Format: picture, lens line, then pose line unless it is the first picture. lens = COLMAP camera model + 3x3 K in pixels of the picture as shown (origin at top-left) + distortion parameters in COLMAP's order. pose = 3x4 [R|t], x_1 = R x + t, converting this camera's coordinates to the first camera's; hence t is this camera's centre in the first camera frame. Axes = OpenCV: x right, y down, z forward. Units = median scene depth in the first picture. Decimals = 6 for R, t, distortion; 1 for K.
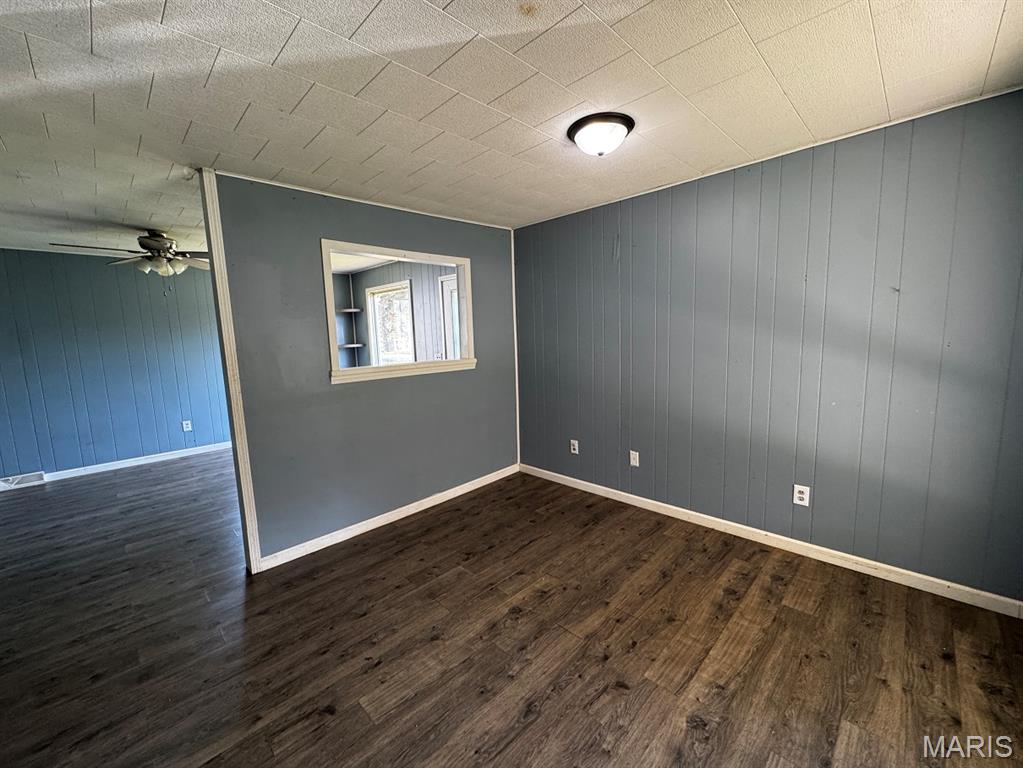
lens RADIAL K [[414.3, 0, 510.1], [0, 414.3, 382.7], [0, 0, 1]] dist [-0.011230, -0.001275]
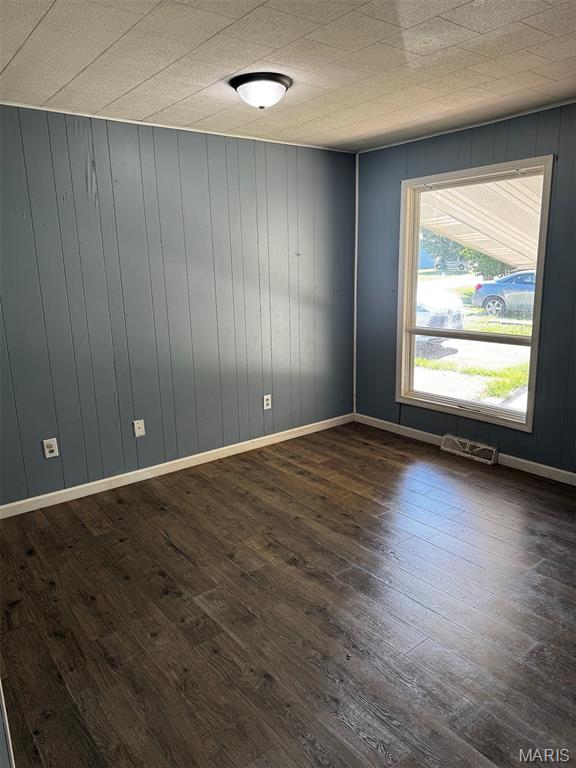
lens RADIAL K [[548.2, 0, 288.7], [0, 548.2, 384.8], [0, 0, 1]] dist [-0.070684, -0.011106]
pose [[0.088606, -0.185238, 0.978691, -1.064087], [0.137592, 0.975412, 0.172161, -0.087484], [-0.986518, 0.119406, 0.111914, 0.714070]]
